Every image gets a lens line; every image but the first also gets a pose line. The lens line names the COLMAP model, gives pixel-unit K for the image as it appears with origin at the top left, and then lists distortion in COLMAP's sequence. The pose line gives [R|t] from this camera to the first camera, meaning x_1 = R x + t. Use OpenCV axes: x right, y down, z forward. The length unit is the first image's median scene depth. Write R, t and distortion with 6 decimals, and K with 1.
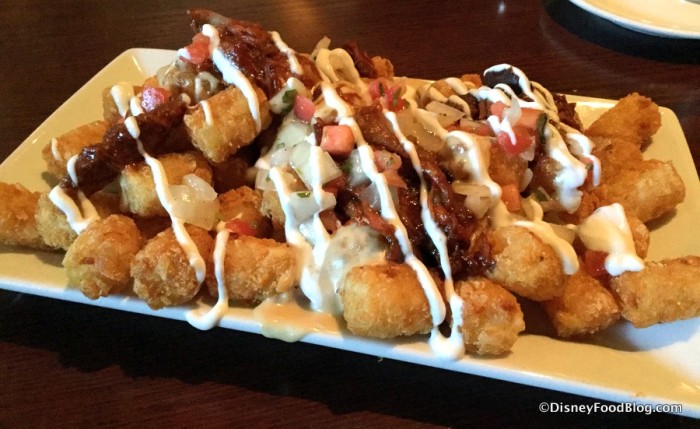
lens RADIAL K [[638.5, 0, 350.1], [0, 638.5, 230.4], [0, 0, 1]] dist [0.082428, -0.222589]
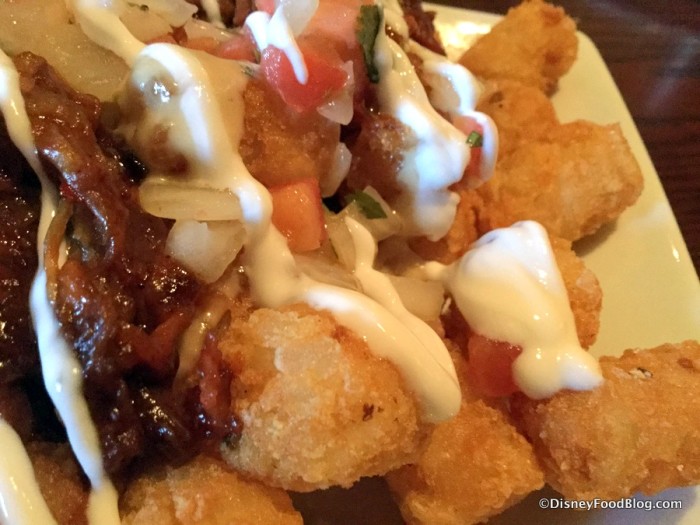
lens RADIAL K [[635.7, 0, 350.0], [0, 635.7, 262.5], [0, 0, 1]] dist [0.134586, -0.373530]
pose [[0.972777, -0.044953, 0.227342, 0.188735], [0.018214, 0.992802, 0.118373, -0.069536], [-0.231027, -0.111010, 0.966594, 0.597218]]
